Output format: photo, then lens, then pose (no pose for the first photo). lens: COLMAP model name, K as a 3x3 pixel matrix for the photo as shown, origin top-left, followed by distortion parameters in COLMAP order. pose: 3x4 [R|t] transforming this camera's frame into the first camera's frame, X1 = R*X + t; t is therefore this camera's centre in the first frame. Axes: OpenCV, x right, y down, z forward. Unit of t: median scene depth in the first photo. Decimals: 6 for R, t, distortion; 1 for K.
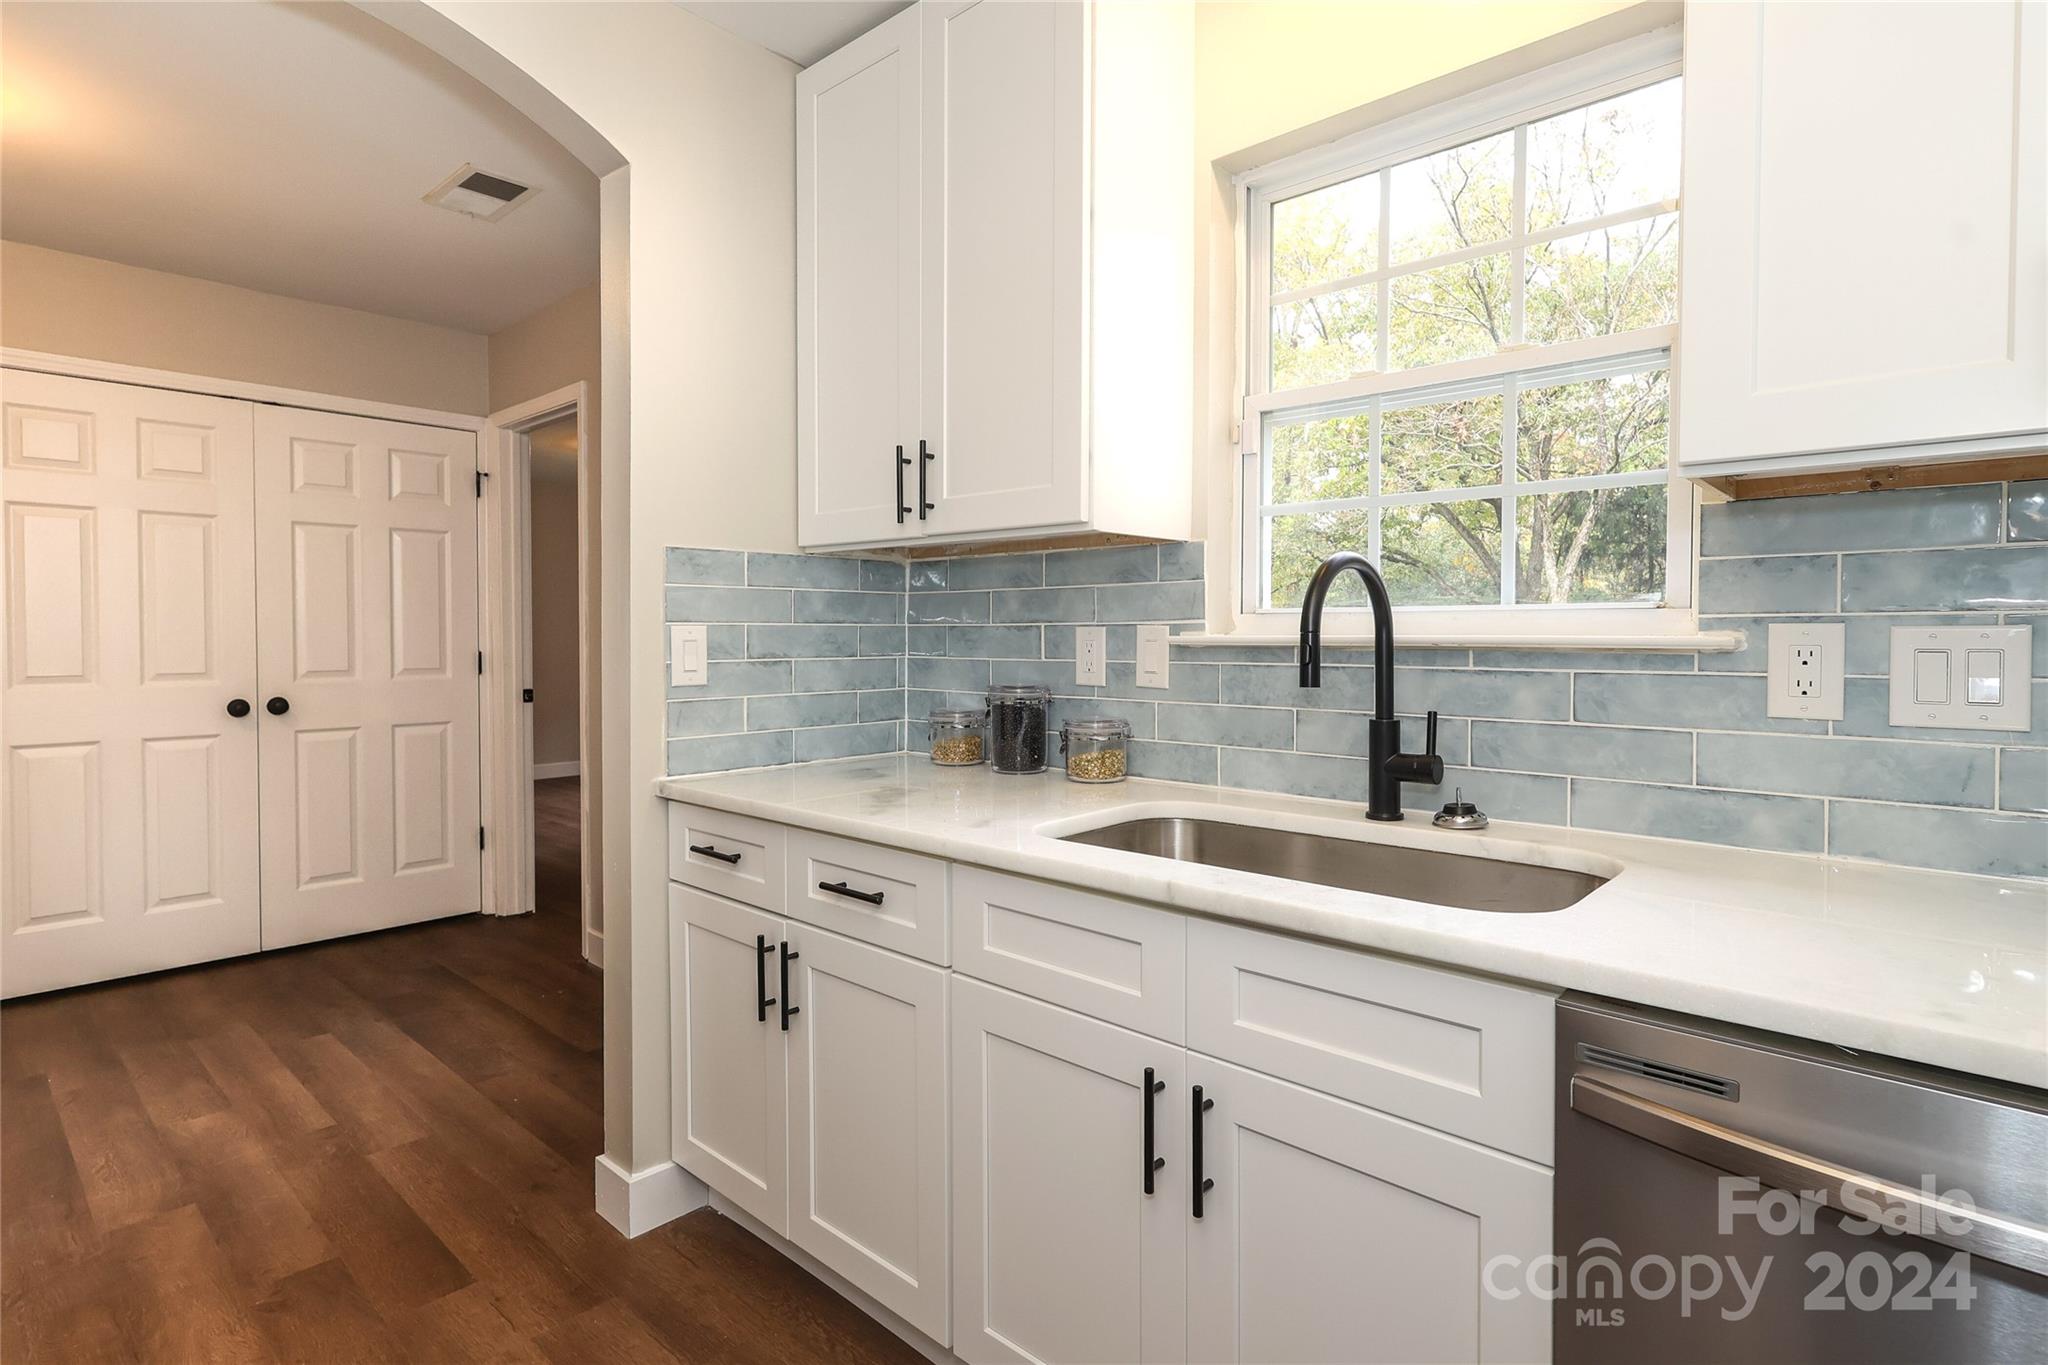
lens RADIAL K [[1031.8, 0, 1053.6], [0, 1031.8, 684.6], [0, 0, 1]] dist [-0.008240, -0.000369]
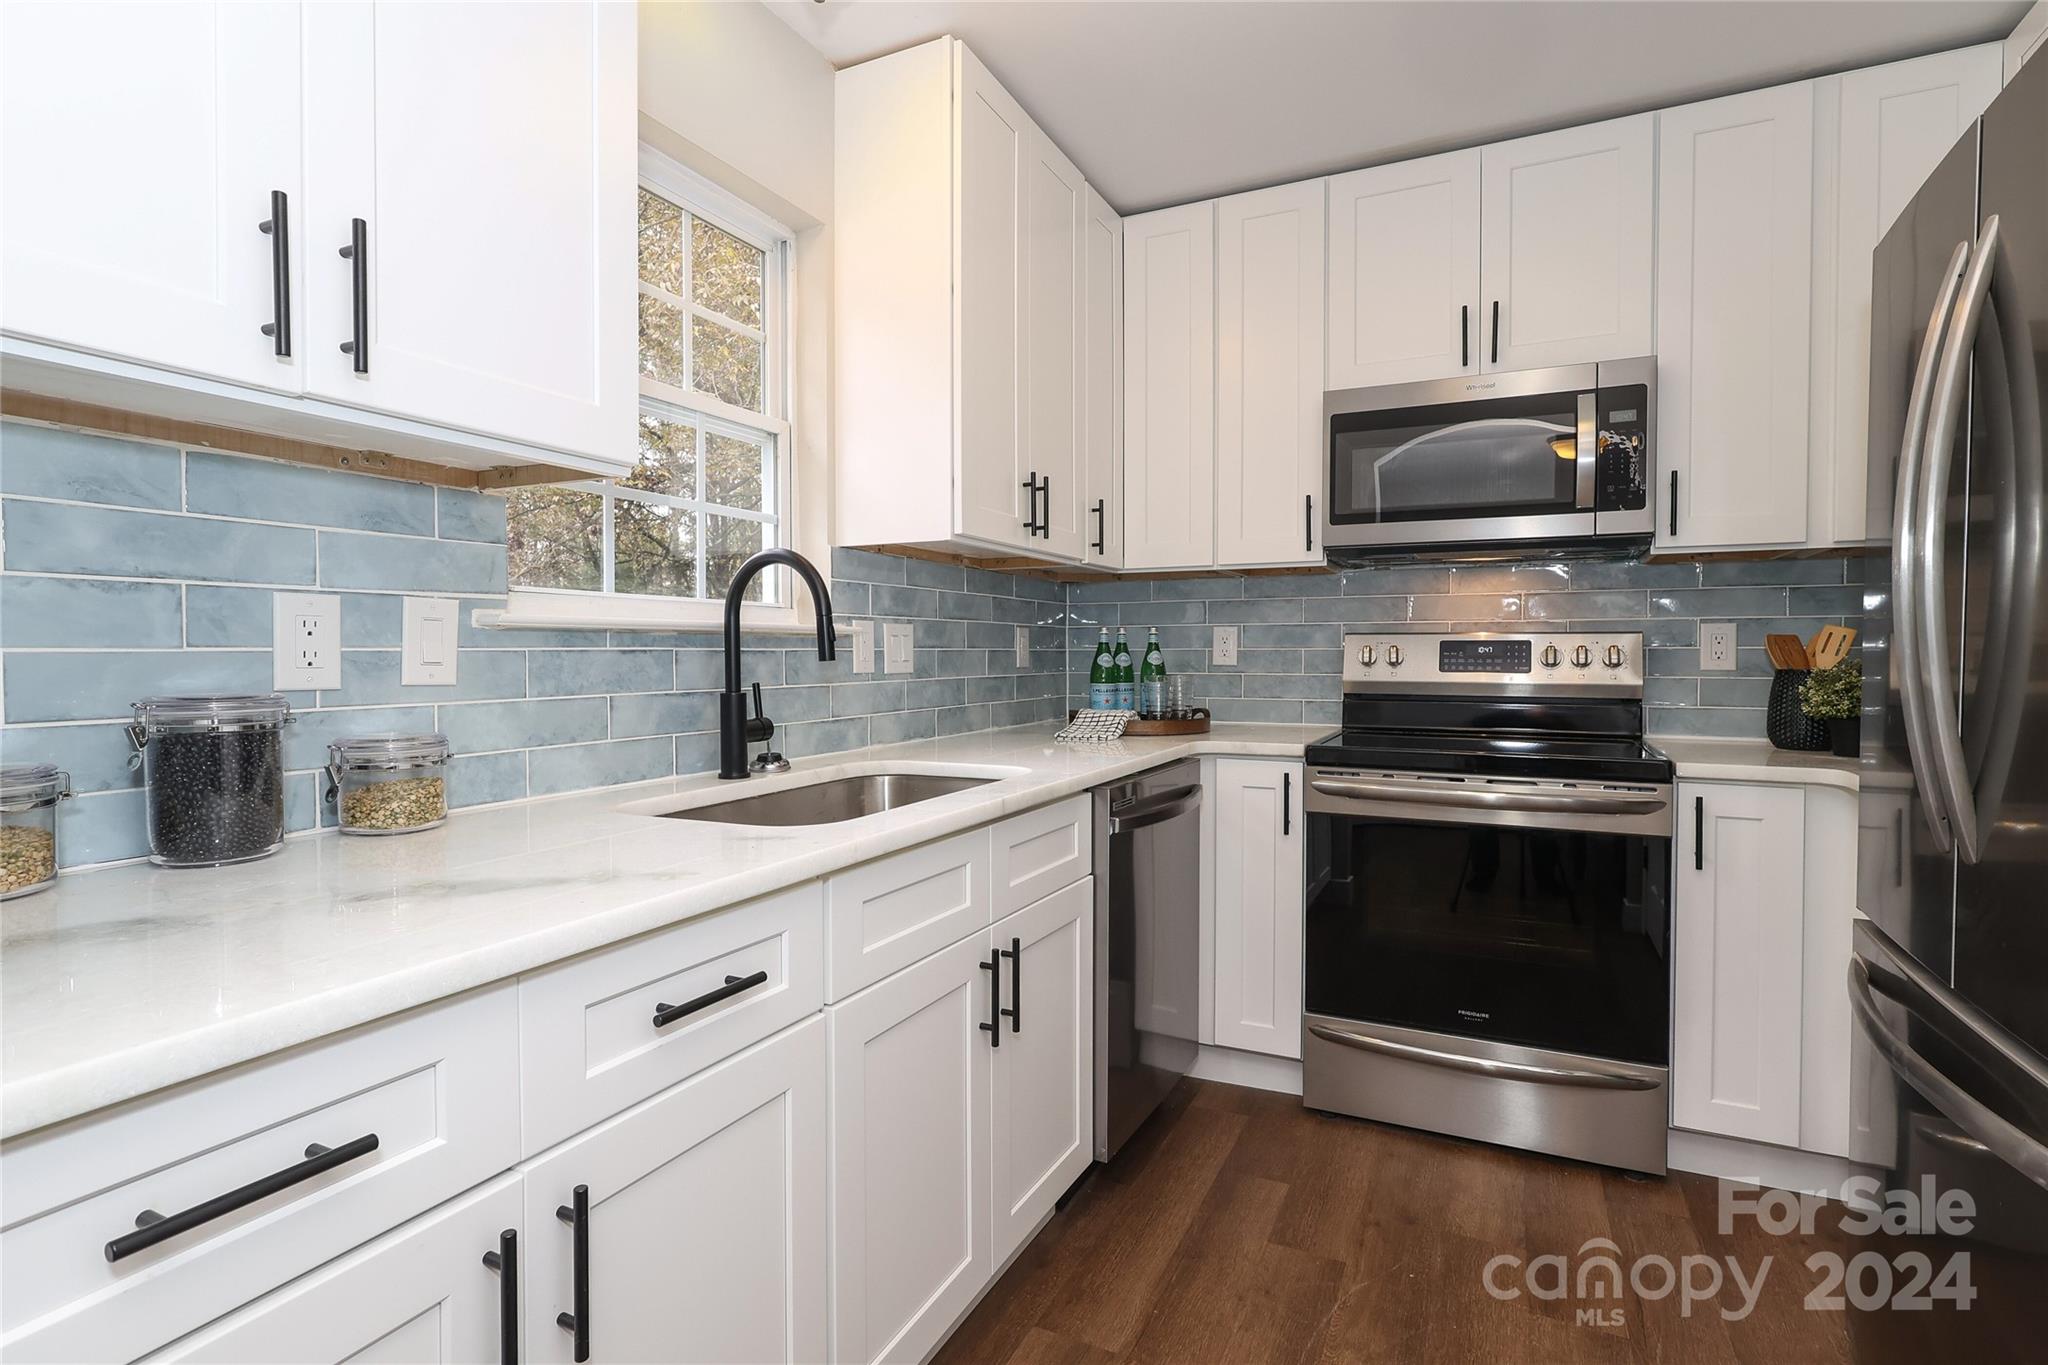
lens RADIAL K [[1013.0, 0, 1024.2], [0, 1013.0, 674.5], [0, 0, 1]] dist [0.000599, 0.000838]
pose [[-0.279548, -0.020781, 0.959907, -0.864207], [0.048300, 0.998196, 0.035676, -0.011884], [-0.958916, 0.056337, -0.278040, 0.995289]]
